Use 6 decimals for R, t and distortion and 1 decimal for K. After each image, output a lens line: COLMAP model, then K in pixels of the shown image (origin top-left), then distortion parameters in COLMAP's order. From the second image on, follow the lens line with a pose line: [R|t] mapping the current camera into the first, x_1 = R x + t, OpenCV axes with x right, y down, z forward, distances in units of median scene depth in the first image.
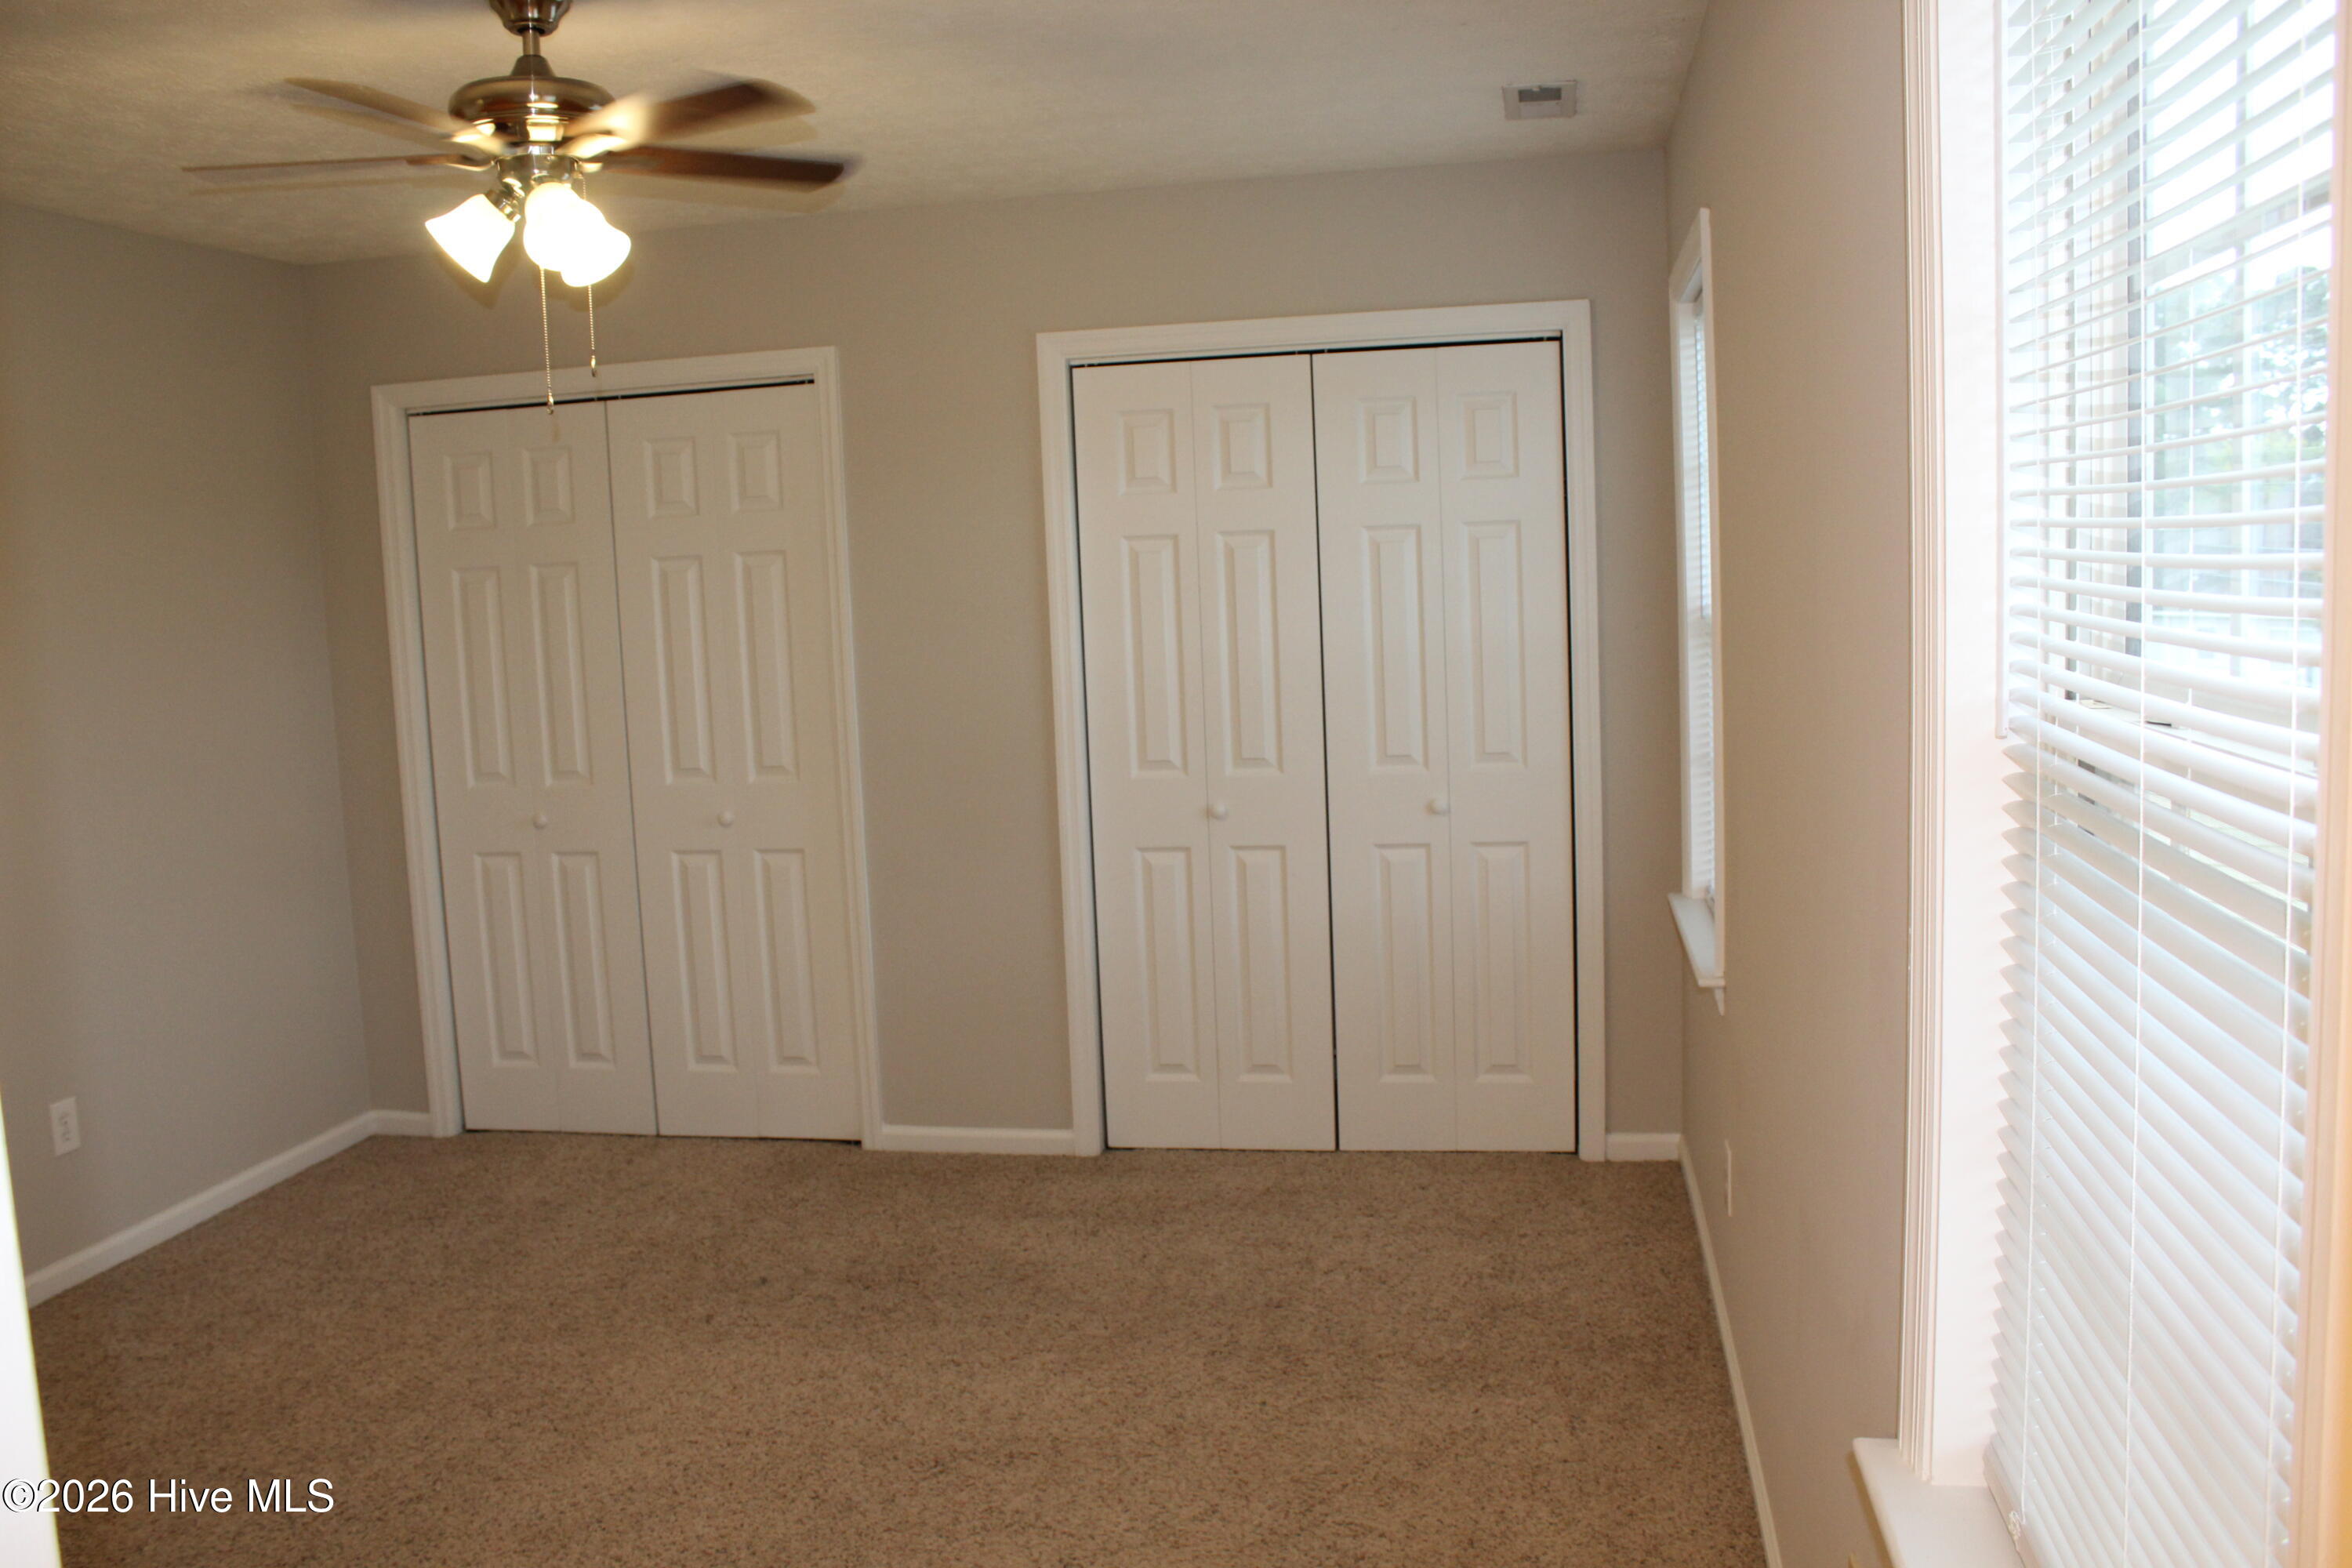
lens RADIAL K [[1935.8, 0, 1176.0], [0, 1935.8, 784.0], [0, 0, 1]] dist [-0.163409, 0.156043]
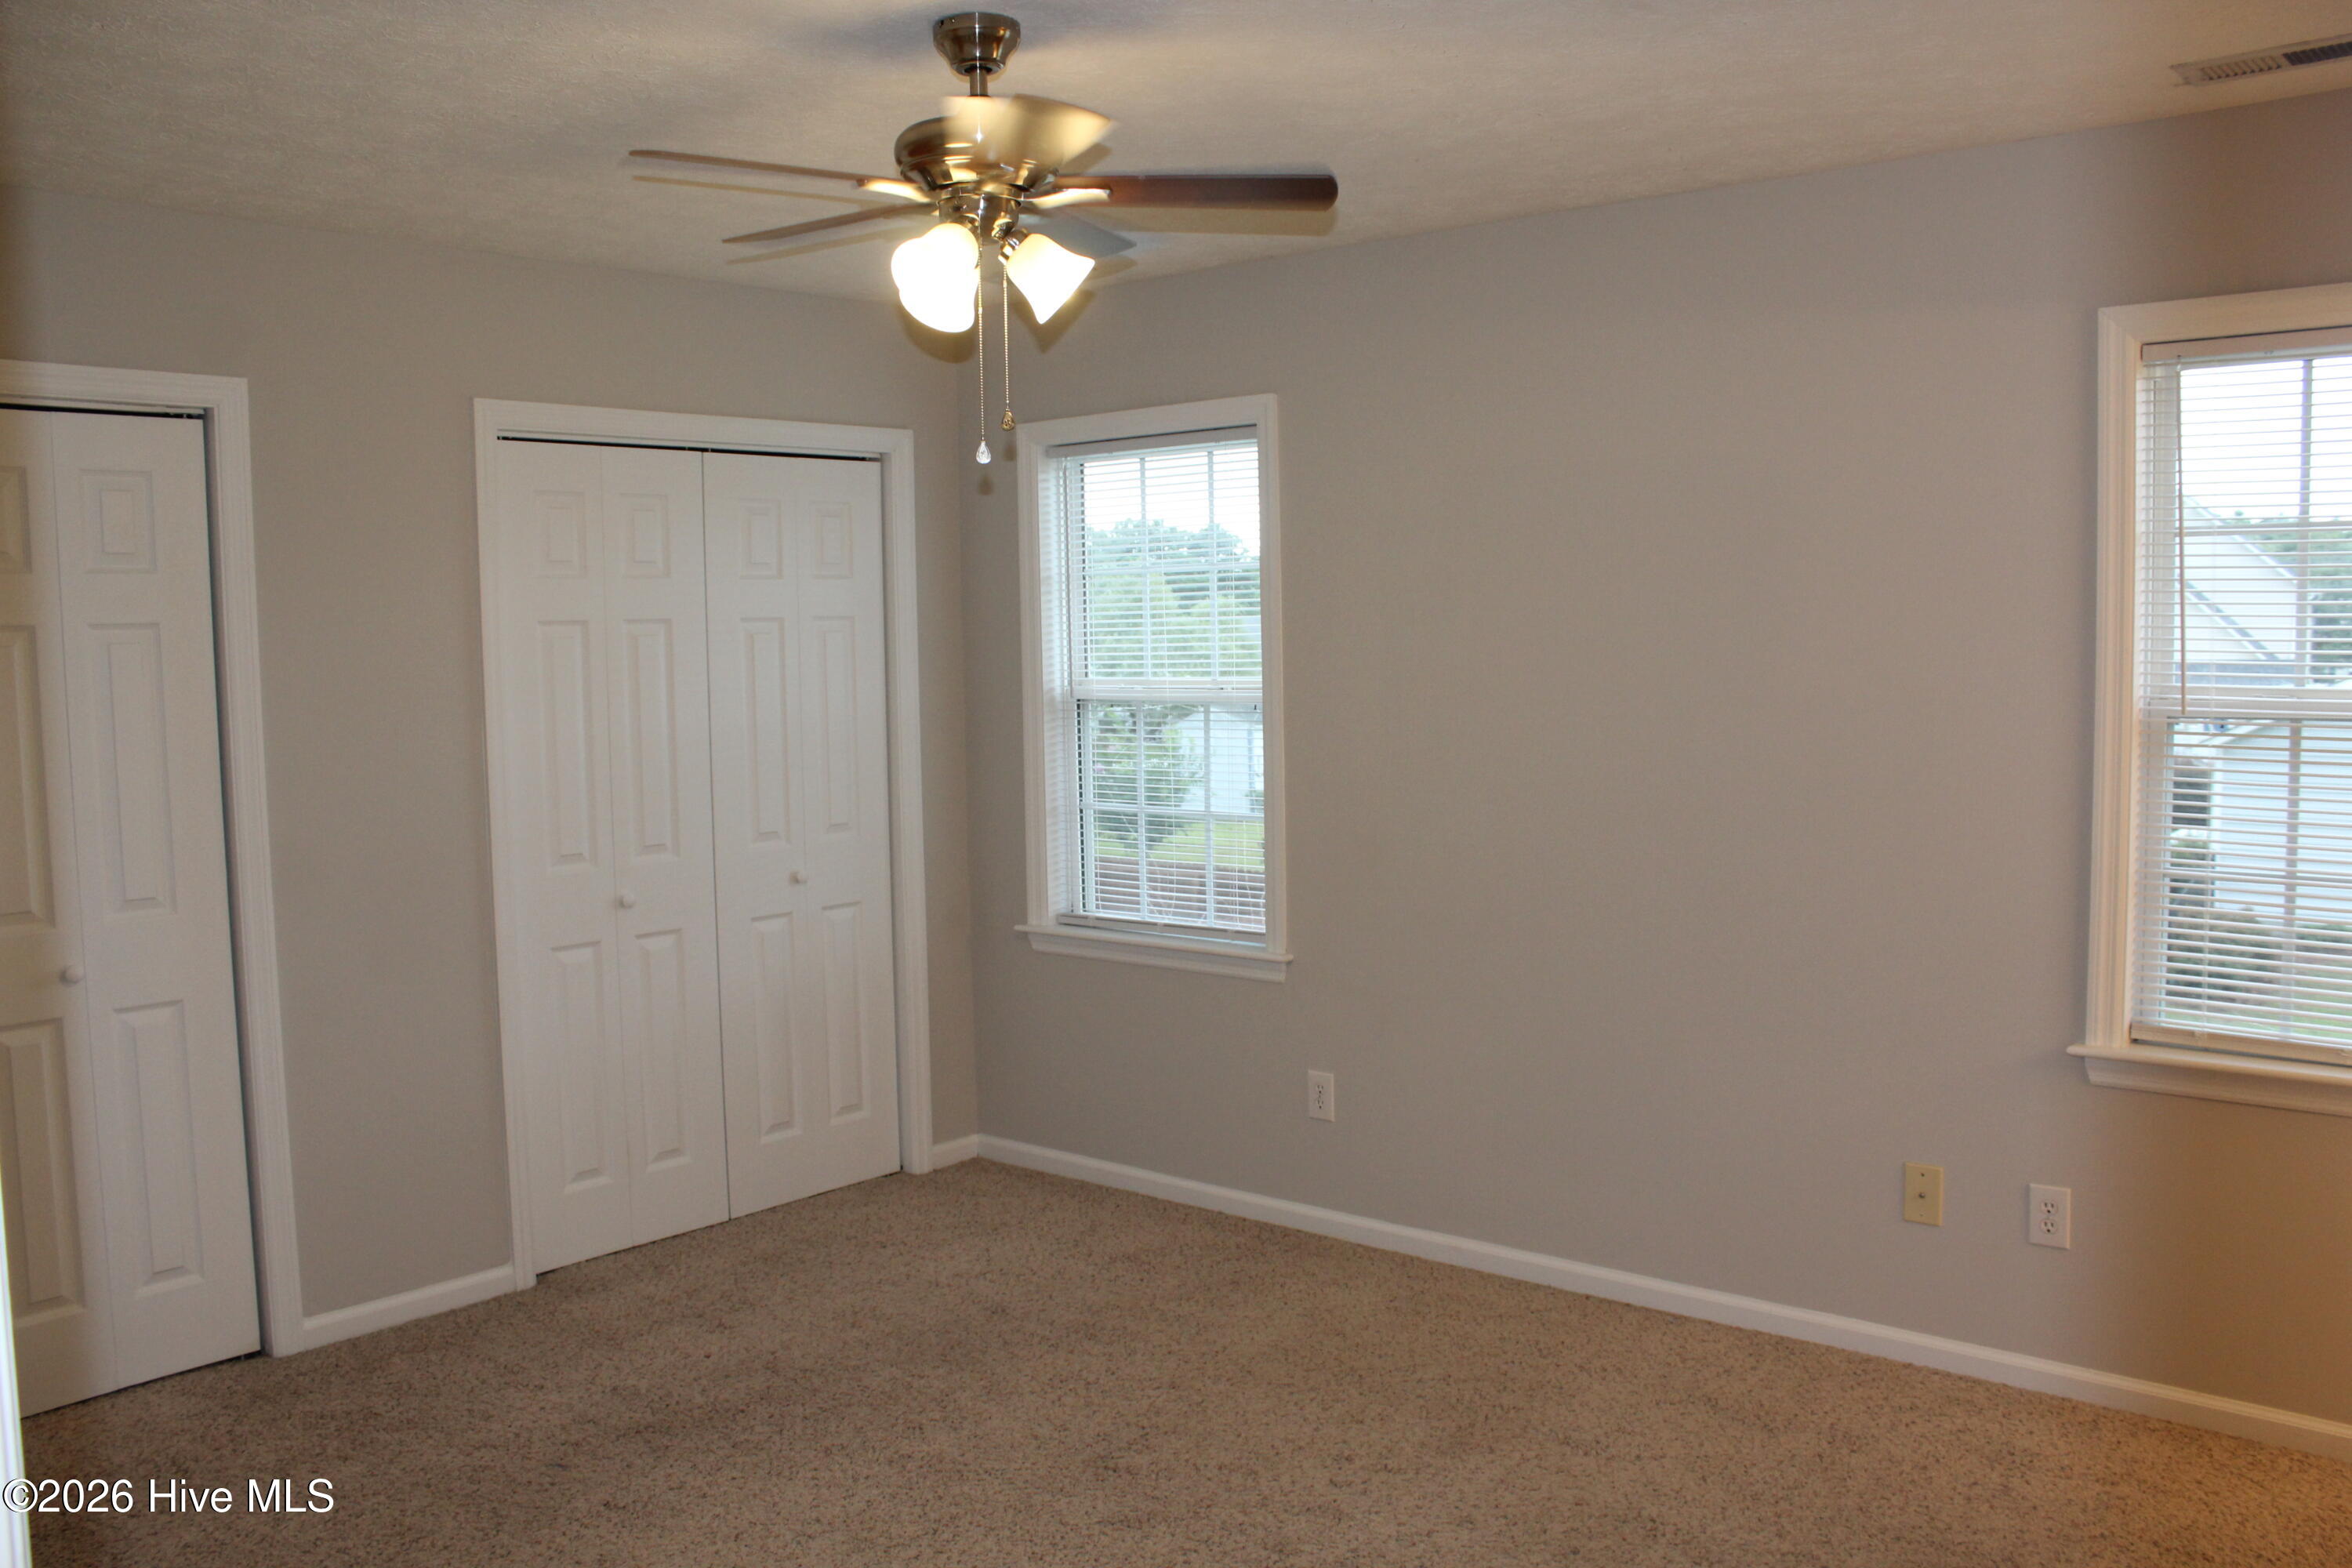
lens RADIAL K [[1935.8, 0, 1176.0], [0, 1935.8, 784.0], [0, 0, 1]] dist [-0.163409, 0.156043]
pose [[0.501912, -0.037627, 0.864100, -0.691533], [0.093284, 0.995581, -0.010832, -0.008731], [-0.859873, 0.086043, 0.503204, 0.267746]]
